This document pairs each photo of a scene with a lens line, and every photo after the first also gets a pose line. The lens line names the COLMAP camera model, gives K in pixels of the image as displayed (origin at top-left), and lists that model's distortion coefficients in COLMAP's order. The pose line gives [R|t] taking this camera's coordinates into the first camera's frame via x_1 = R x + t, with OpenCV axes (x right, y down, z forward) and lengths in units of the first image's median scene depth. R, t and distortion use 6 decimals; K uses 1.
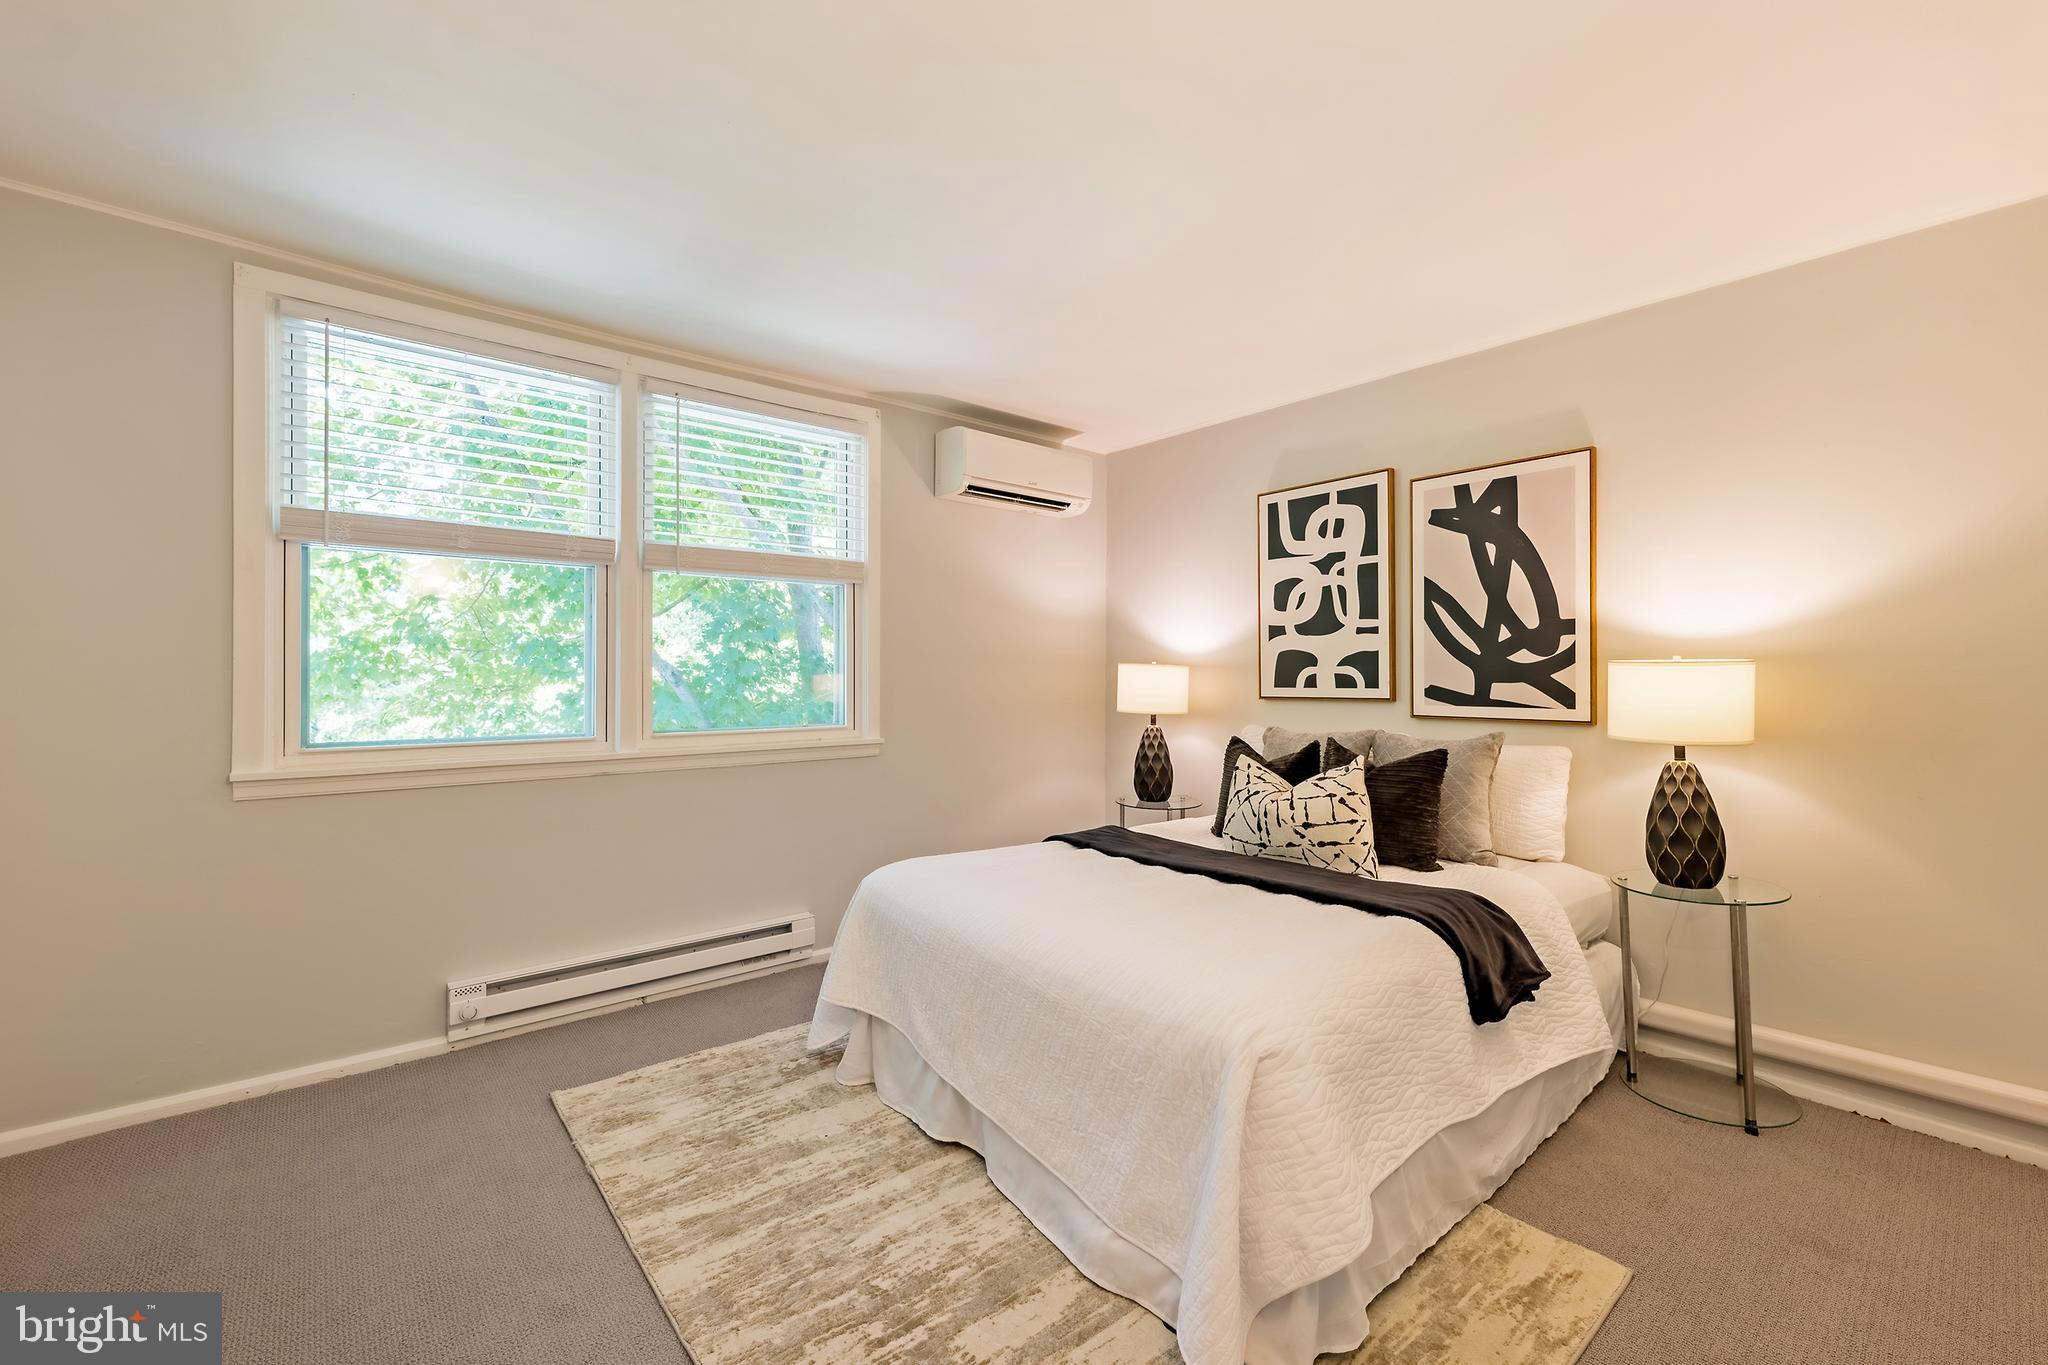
lens RADIAL K [[845.5, 0, 1029.7], [0, 845.5, 669.5], [0, 0, 1]] dist [0.002214, -0.000866]
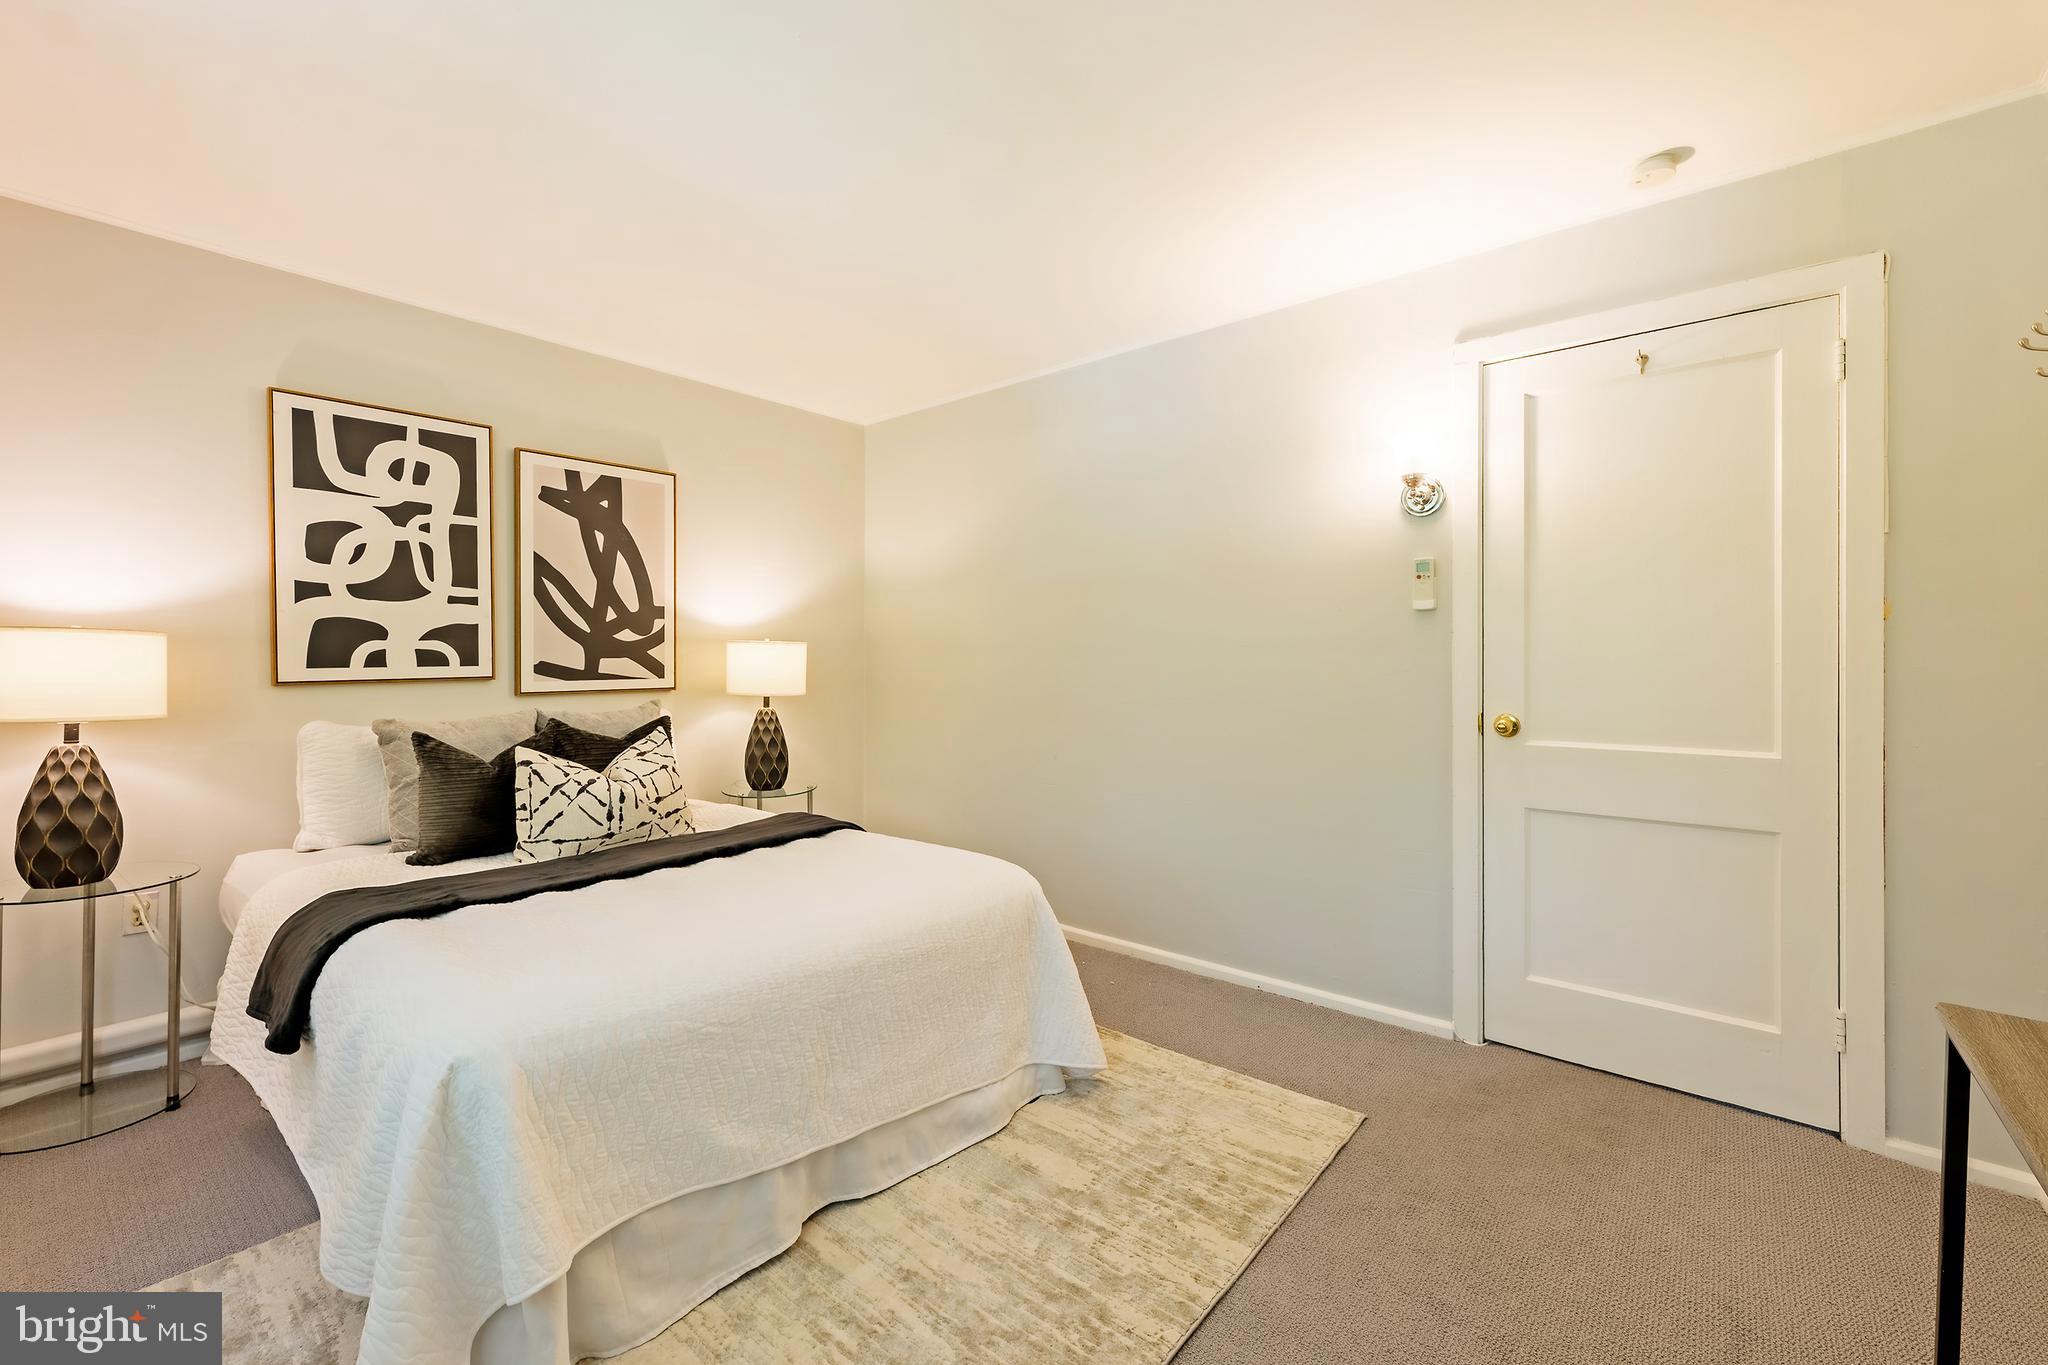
lens RADIAL K [[845.5, 0, 954.0], [0, 845.5, 705.4], [0, 0, 1]] dist [0.002214, -0.000866]
pose [[-0.127797, -0.069089, 0.989391, -0.614320], [-0.012827, 0.997603, 0.068005, -0.003661], [-0.991717, -0.004000, -0.128377, 0.662266]]
